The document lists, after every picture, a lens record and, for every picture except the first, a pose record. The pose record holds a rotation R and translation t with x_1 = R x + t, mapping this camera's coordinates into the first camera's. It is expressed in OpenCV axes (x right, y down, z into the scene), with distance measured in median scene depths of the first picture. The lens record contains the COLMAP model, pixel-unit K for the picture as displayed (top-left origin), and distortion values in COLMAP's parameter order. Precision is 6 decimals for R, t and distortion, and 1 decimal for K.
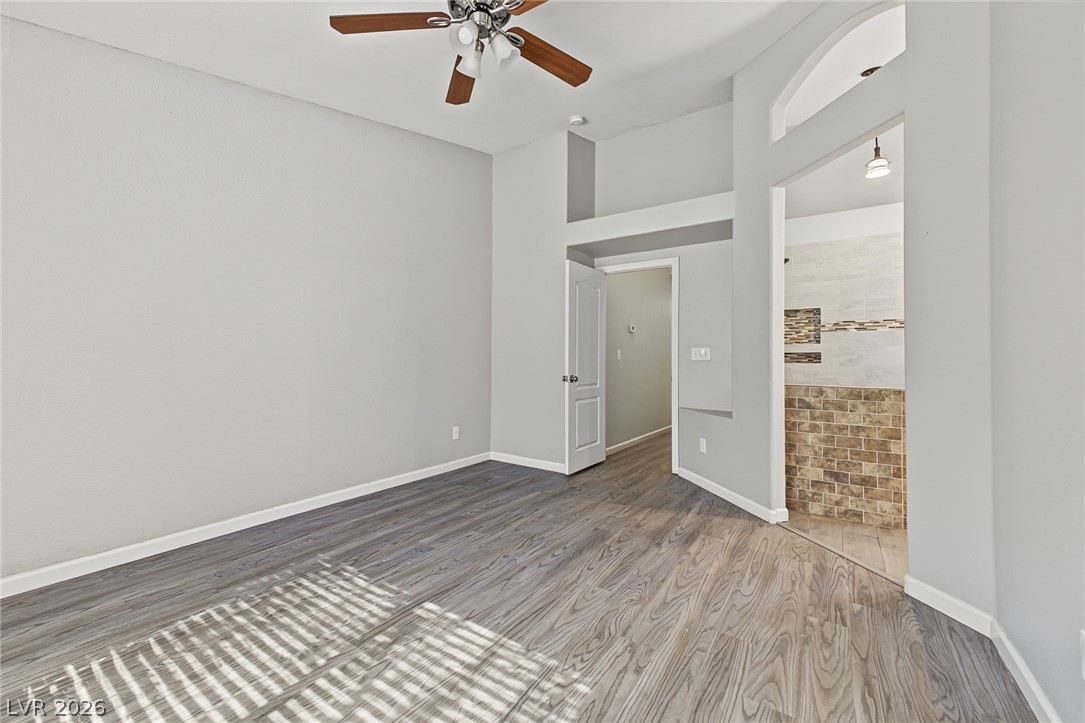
lens RADIAL K [[433.0, 0, 534.8], [0, 433.0, 358.5], [0, 0, 1]] dist [0.025585, -0.002243]
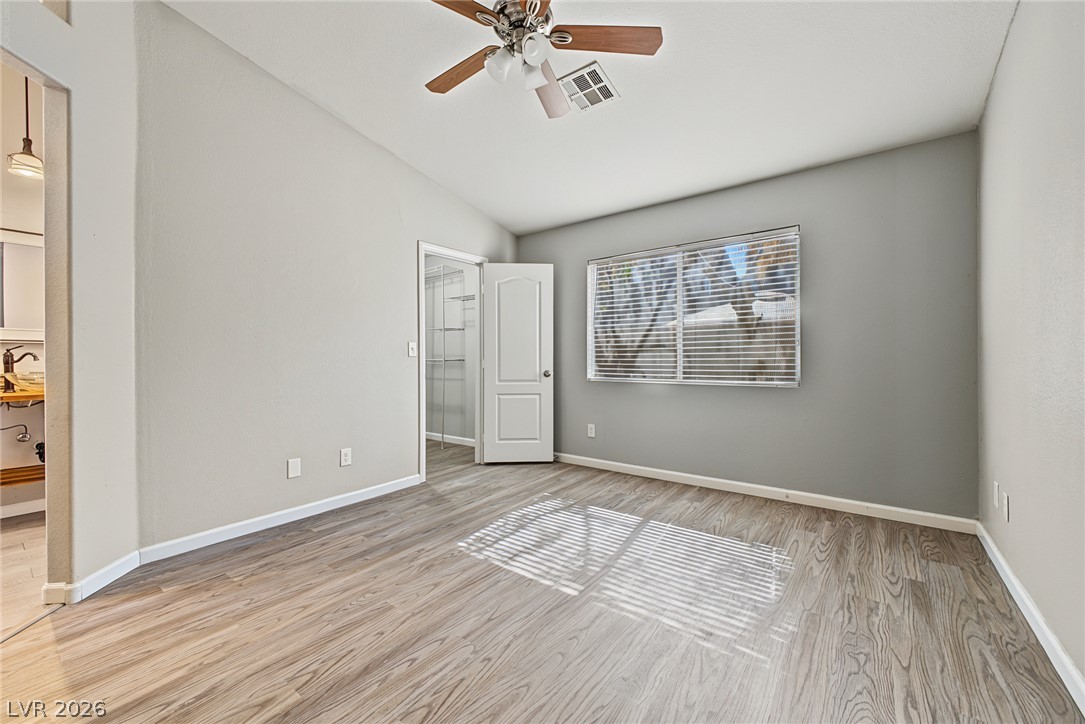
lens RADIAL K [[433.0, 0, 544.0], [0, 433.0, 360.3], [0, 0, 1]] dist [0.025585, -0.002243]
pose [[-0.999193, -0.000459, 0.040152, -0.227795], [-0.000250, 0.999986, 0.005215, 0.003690], [-0.040154, 0.005201, -0.999180, 2.111853]]
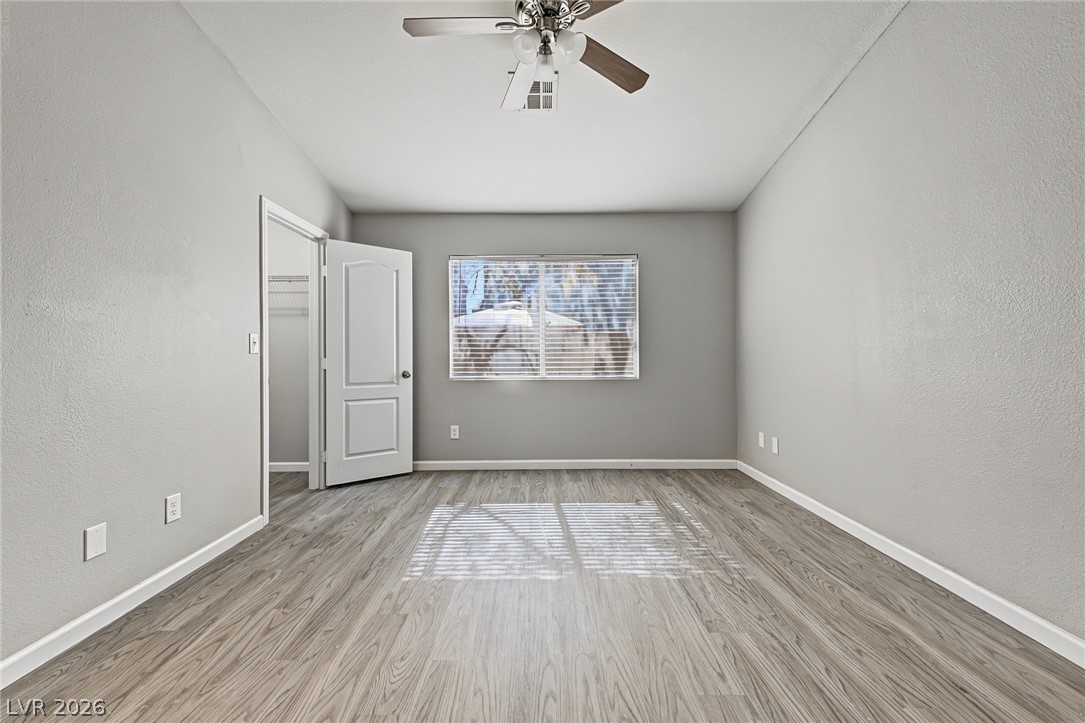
lens RADIAL K [[433.0, 0, 541.6], [0, 433.0, 358.9], [0, 0, 1]] dist [0.025585, -0.002243]
pose [[-0.821100, 0.000753, -0.570785, 0.490501], [0.002413, 0.999995, -0.002152, 0.020319], [0.570780, -0.003145, -0.821097, 1.884729]]
